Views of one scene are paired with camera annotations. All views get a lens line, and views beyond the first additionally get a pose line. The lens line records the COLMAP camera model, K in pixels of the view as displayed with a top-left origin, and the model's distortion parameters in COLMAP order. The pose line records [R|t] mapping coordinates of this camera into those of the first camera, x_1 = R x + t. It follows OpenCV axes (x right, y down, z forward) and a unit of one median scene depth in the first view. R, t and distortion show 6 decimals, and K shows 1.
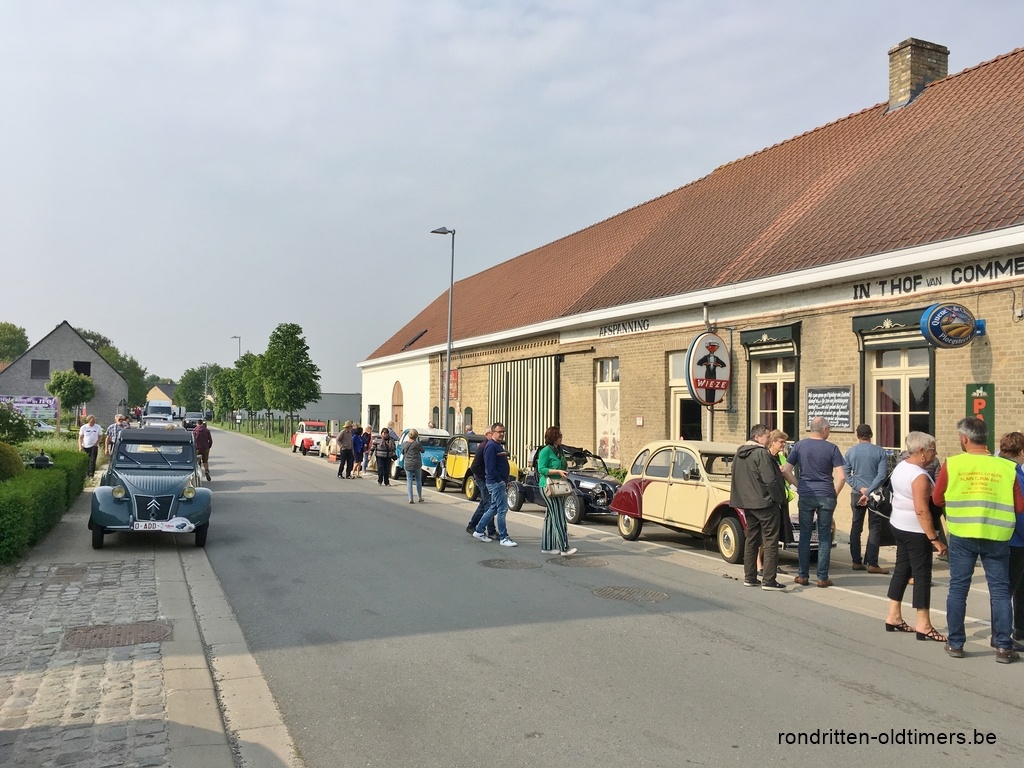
lens RADIAL K [[864.0, 0, 513.9], [0, 864.0, 380.8], [0, 0, 1]] dist [0.076328, -0.099453]
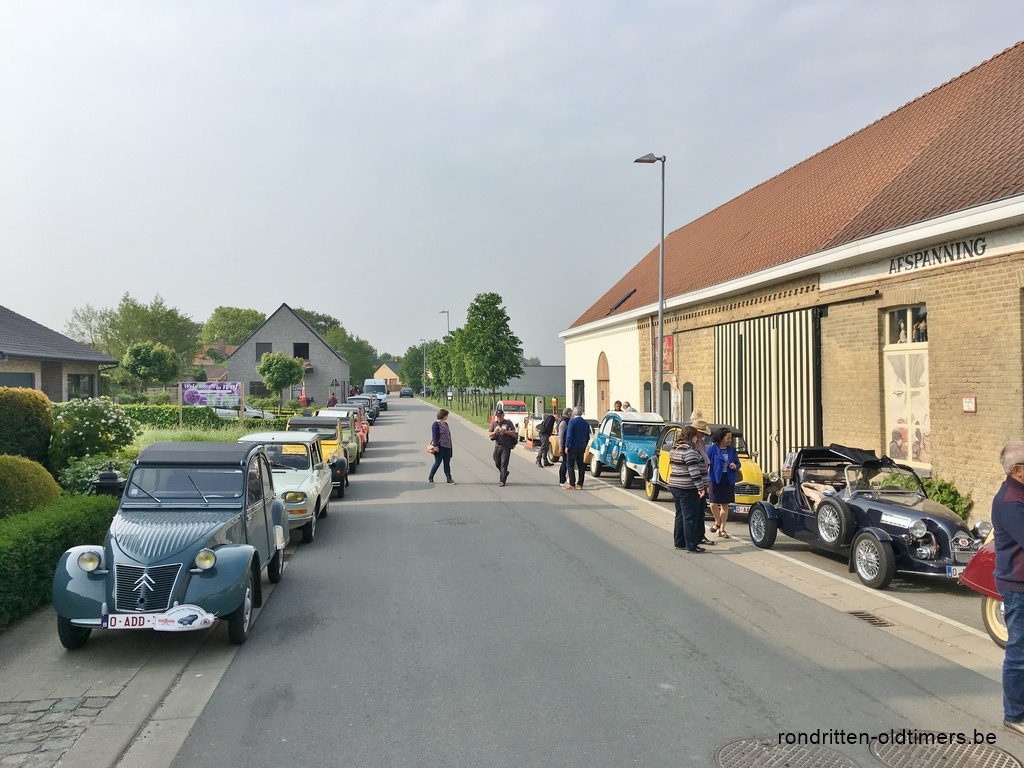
lens RADIAL K [[864.0, 0, 508.2], [0, 864.0, 390.2], [0, 0, 1]] dist [0.076328, -0.099453]
pose [[0.966185, -0.024988, -0.256635, -0.015071], [0.036921, 0.998444, 0.041784, -0.002181], [0.255192, -0.049846, 0.965605, 0.356054]]
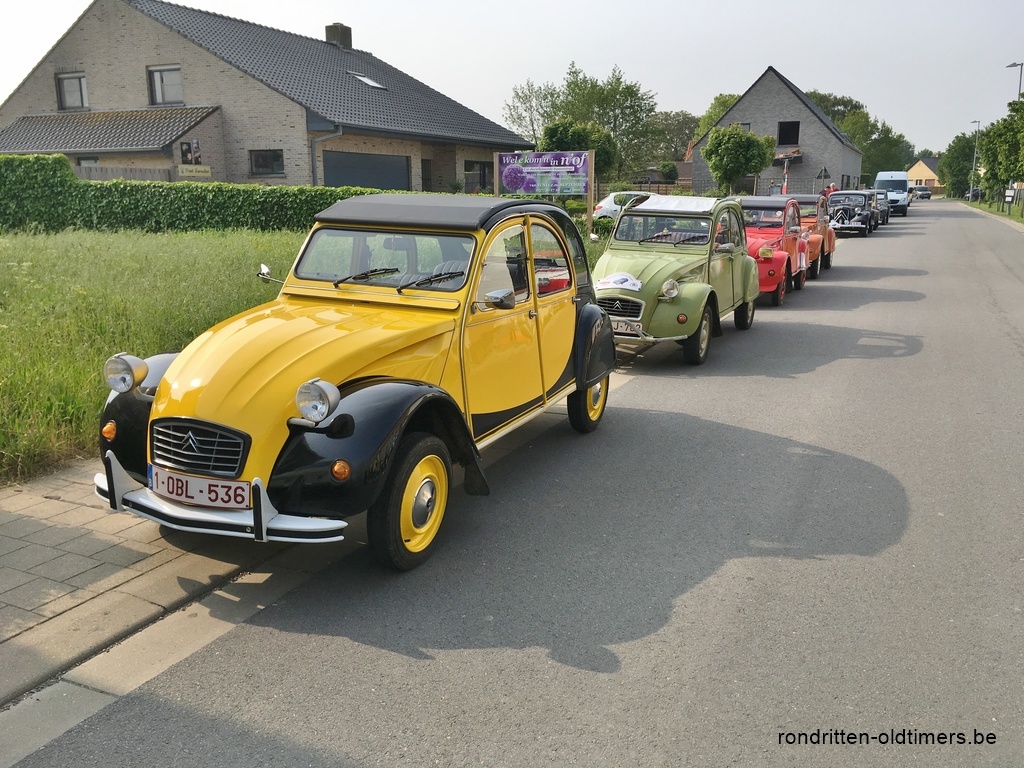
lens RADIAL K [[864.0, 0, 511.4], [0, 864.0, 388.7], [0, 0, 1]] dist [0.076328, -0.099453]
pose [[0.672947, 0.140151, -0.726292, -0.307848], [0.046917, 0.971822, 0.231001, 0.068765], [0.738201, -0.189527, 0.647409, 1.206975]]
